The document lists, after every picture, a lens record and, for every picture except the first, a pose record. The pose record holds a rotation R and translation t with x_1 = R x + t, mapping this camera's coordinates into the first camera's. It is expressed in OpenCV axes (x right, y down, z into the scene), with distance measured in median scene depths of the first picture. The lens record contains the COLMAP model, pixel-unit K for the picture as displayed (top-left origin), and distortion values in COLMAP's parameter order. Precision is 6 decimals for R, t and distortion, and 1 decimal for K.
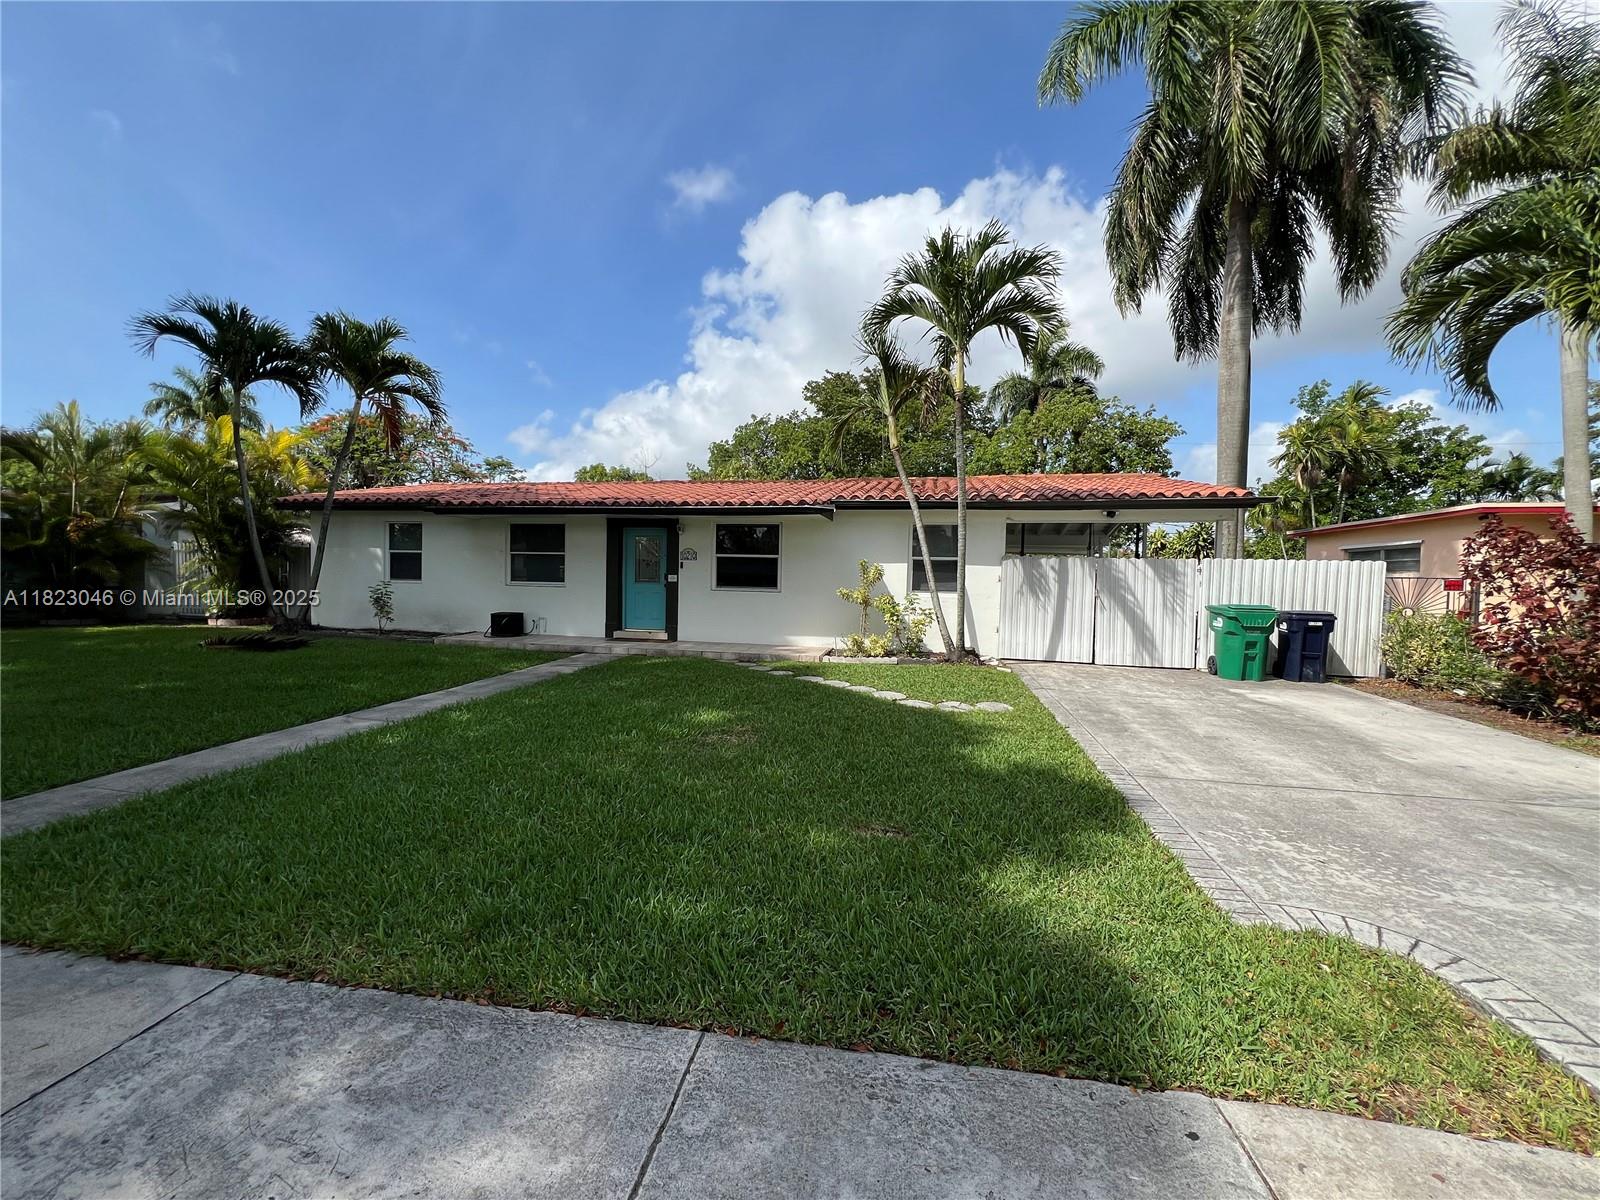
lens RADIAL K [[624.4, 0, 800.0], [0, 624.4, 600.0], [0, 0, 1]] dist [0.010118, -0.000087]
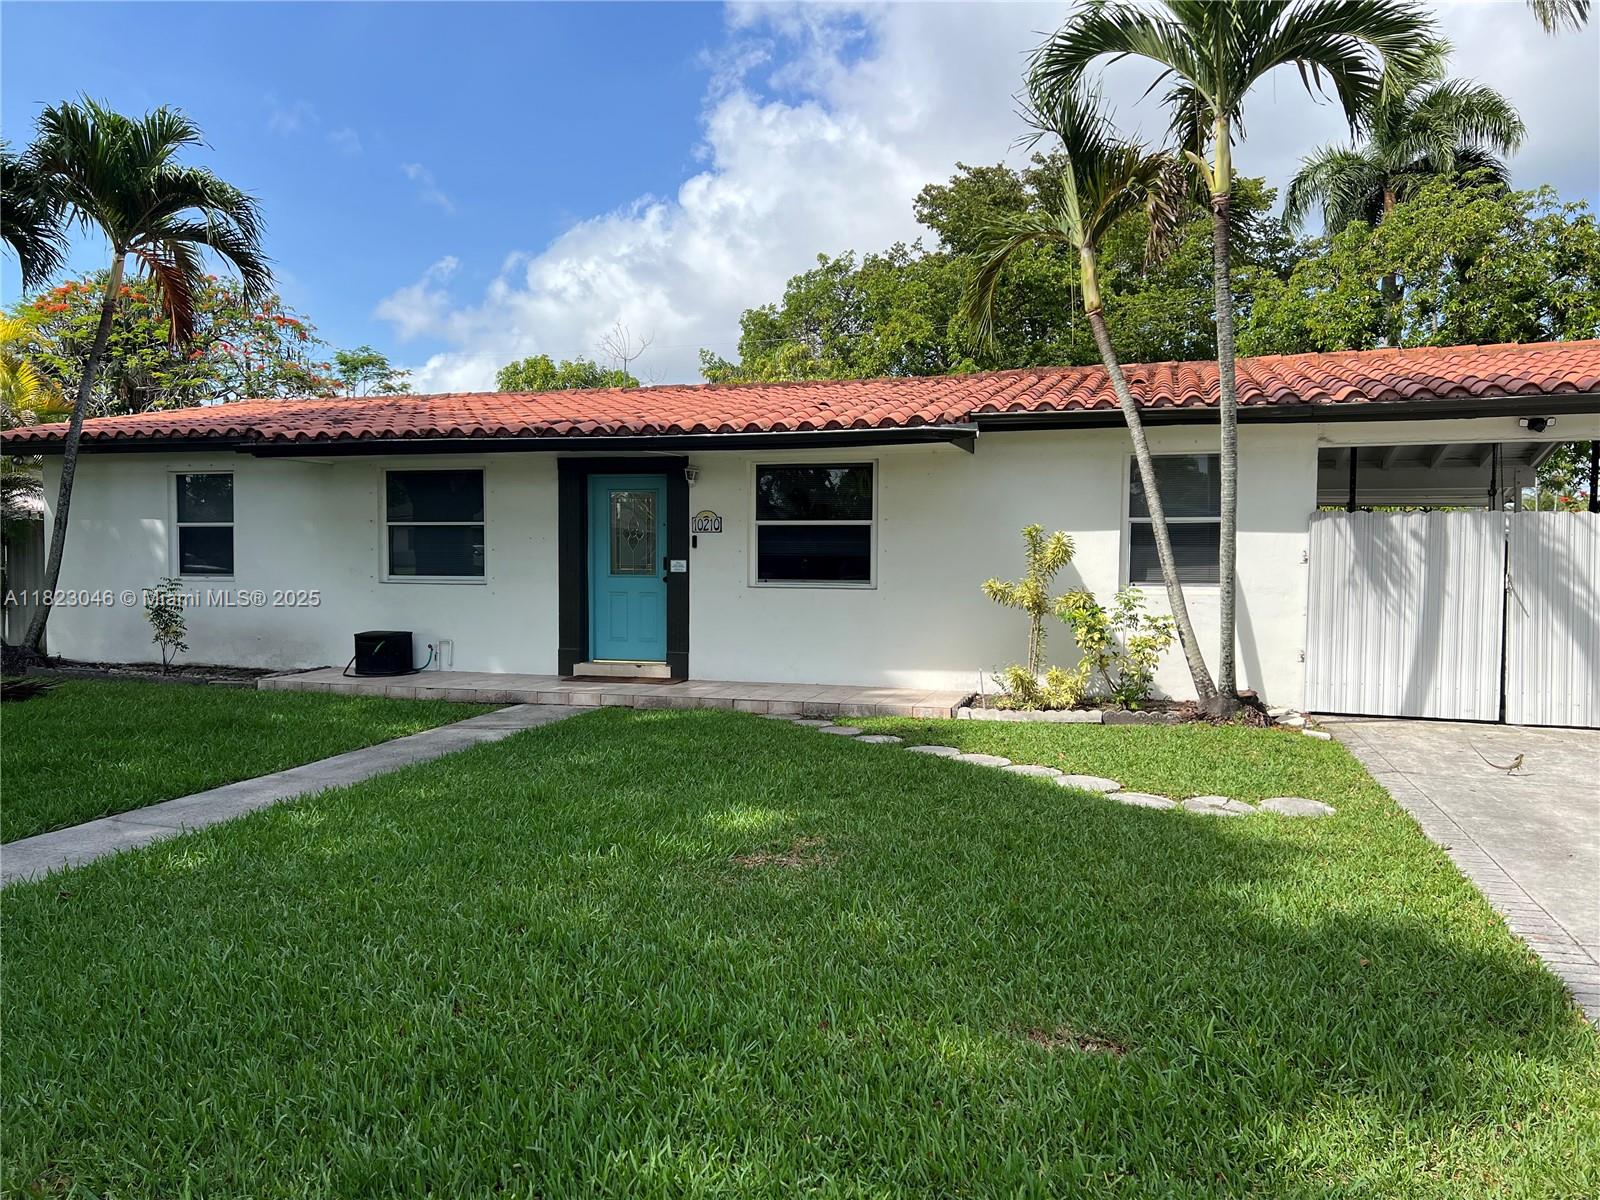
lens RADIAL K [[1183.6, 0, 800.0], [0, 1183.6, 600.0], [0, 0, 1]] dist [0.090803, -0.088033]
pose [[0.995325, -0.012908, -0.095718, 0.000270], [0.012987, 0.999916, 0.000194, -0.004117], [0.095707, -0.001436, 0.995409, -0.019450]]
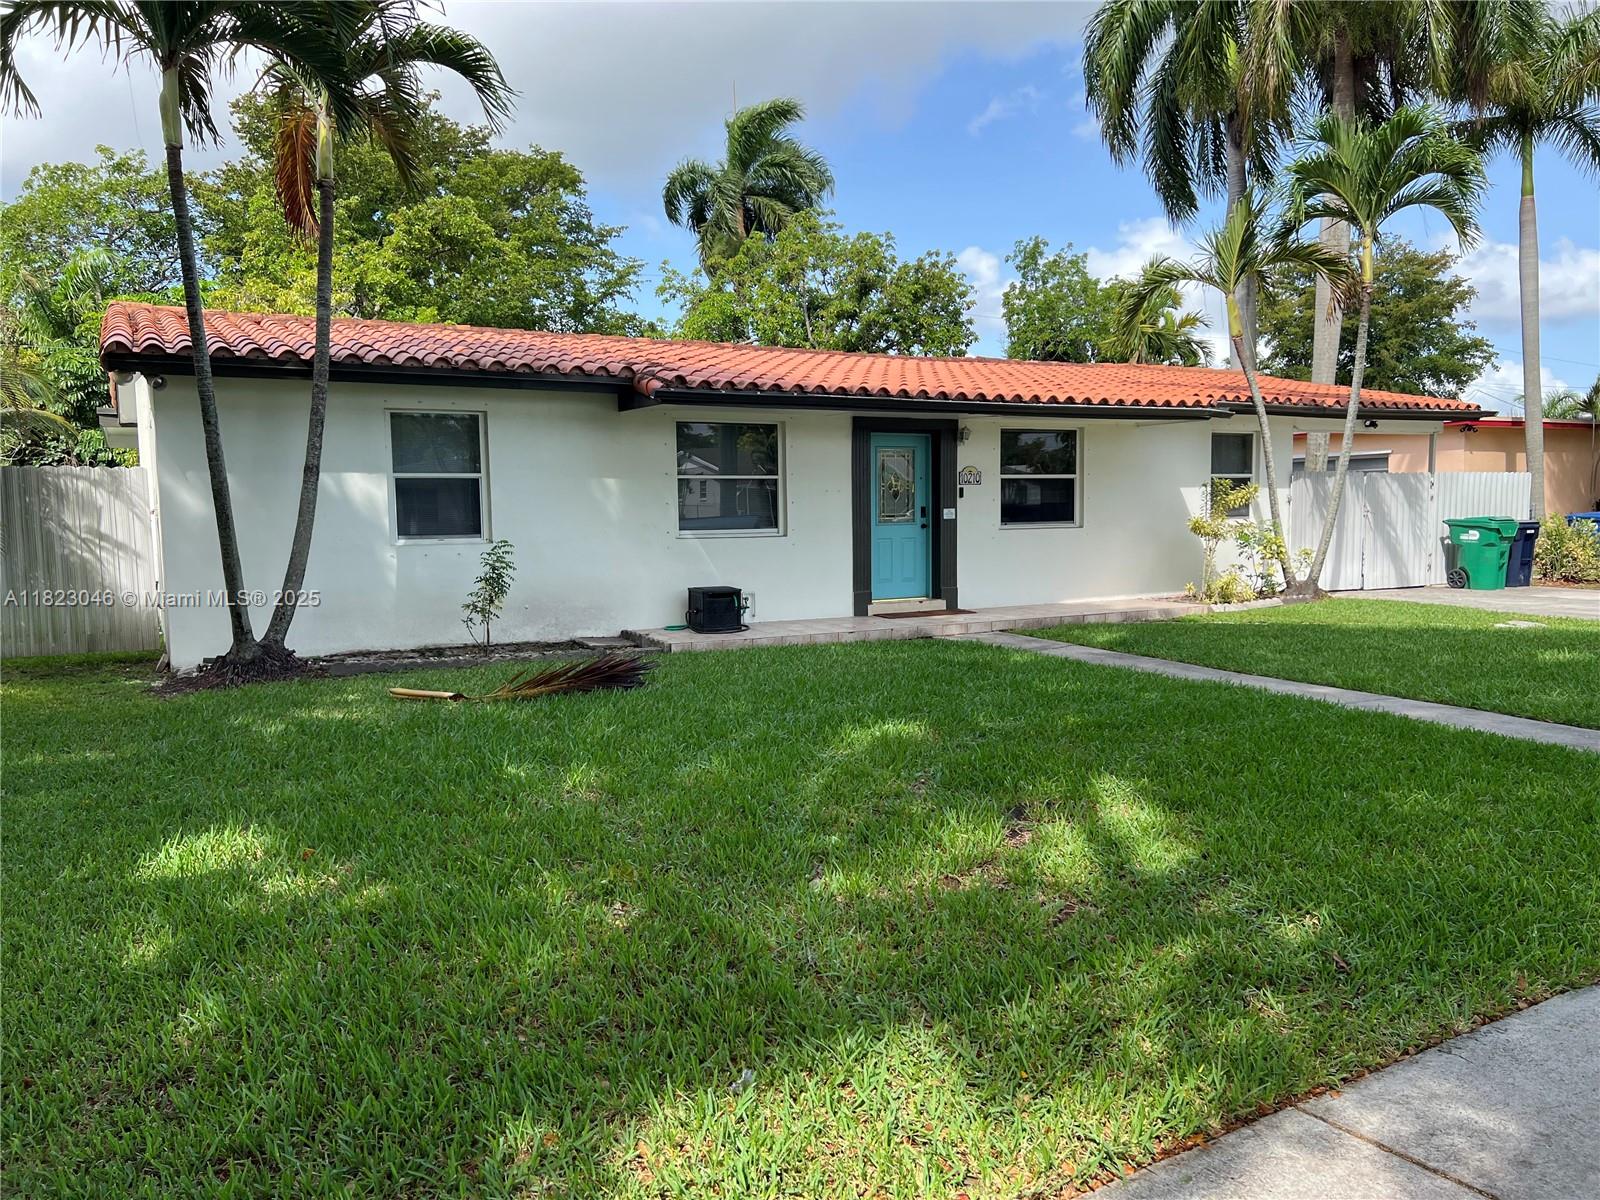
lens RADIAL K [[1183.6, 0, 800.0], [0, 1183.6, 600.0], [0, 0, 1]] dist [0.090803, -0.088033]
pose [[0.758563, -0.081089, 0.646535, -1.196086], [0.052052, 0.996596, 0.063922, -0.034415], [-0.649517, -0.014836, 0.760202, 0.189602]]
